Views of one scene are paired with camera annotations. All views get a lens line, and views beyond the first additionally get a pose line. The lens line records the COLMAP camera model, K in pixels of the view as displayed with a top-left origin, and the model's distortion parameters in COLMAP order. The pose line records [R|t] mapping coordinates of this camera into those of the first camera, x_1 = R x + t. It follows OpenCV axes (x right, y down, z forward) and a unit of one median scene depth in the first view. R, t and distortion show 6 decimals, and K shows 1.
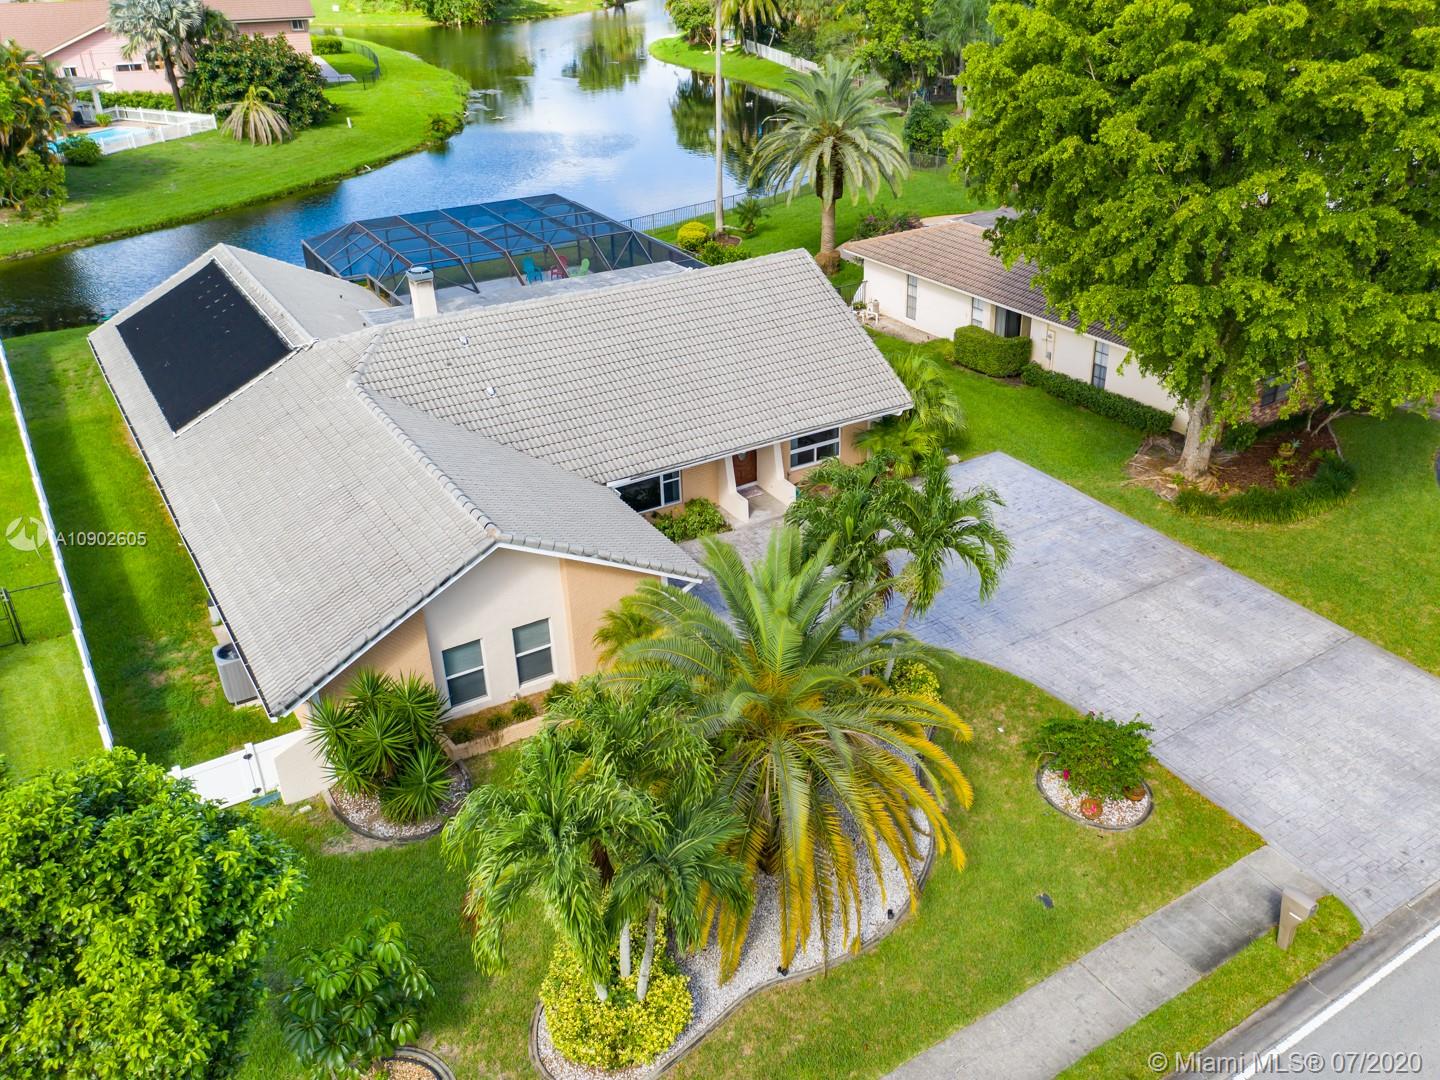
lens RADIAL K [[1200.7, 0, 805.4], [0, 1200.7, 540.2], [0, 0, 1]] dist [0.020255, 0.000313]
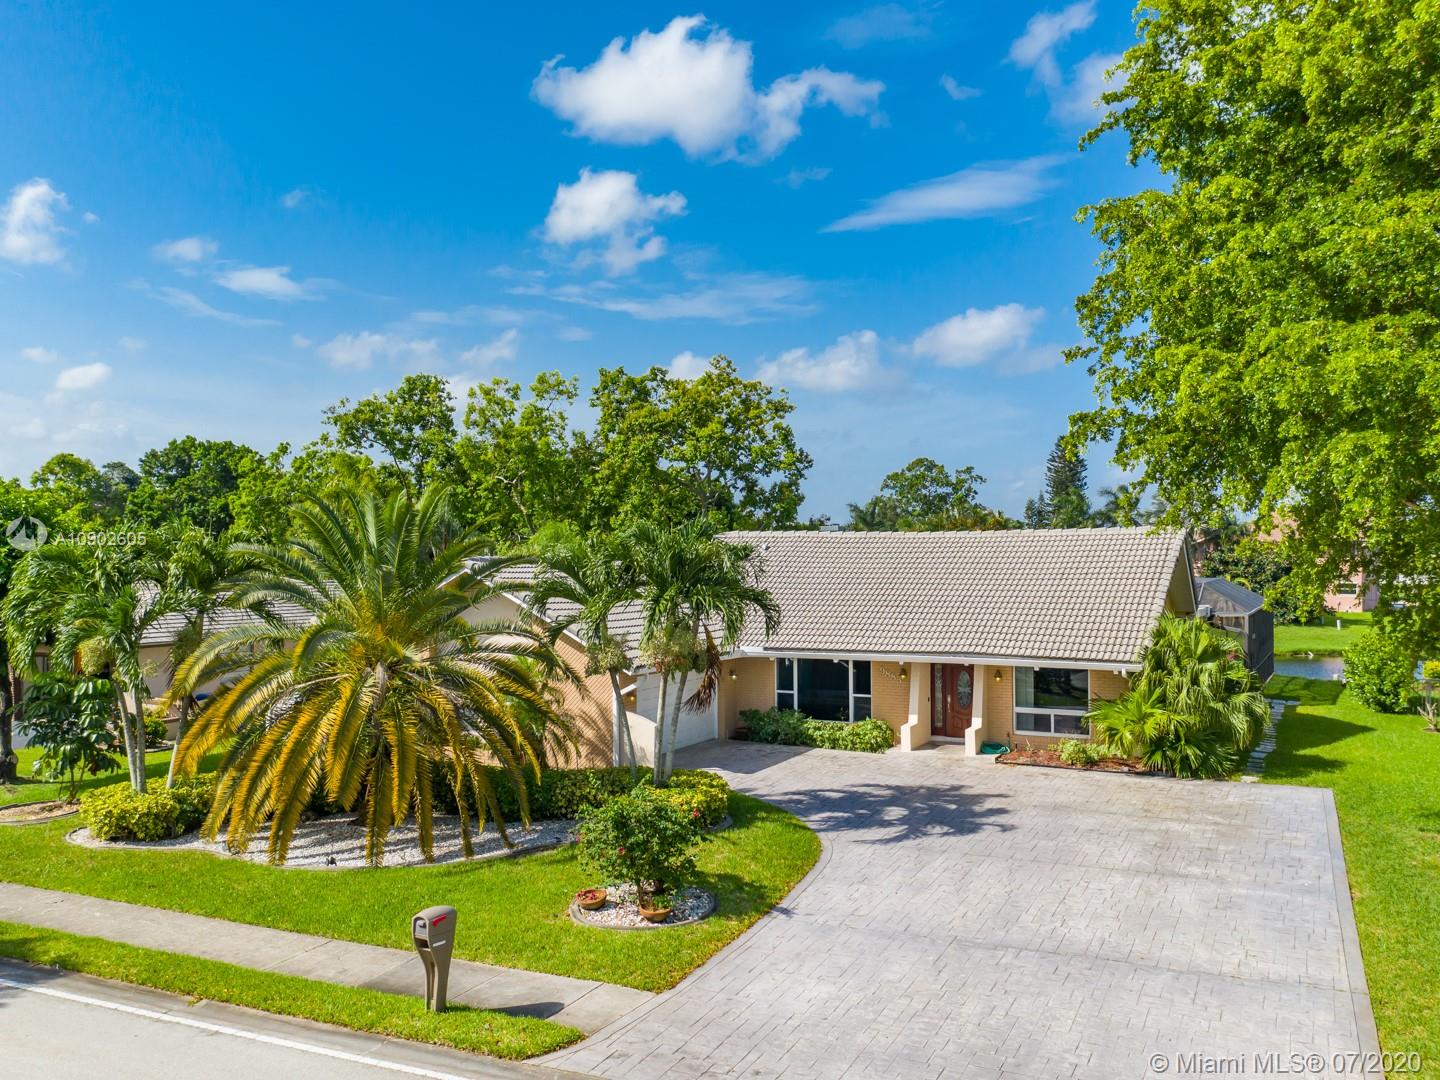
lens RADIAL K [[1258.6, 0, 720.0], [0, 1258.6, 540.0], [0, 0, 1]] dist [0.014761, -0.001081]
pose [[0.519715, -0.004368, -0.854329, 0.670683], [-0.403428, 0.880220, -0.249918, 0.133335], [0.753089, 0.474546, 0.455701, 0.414714]]
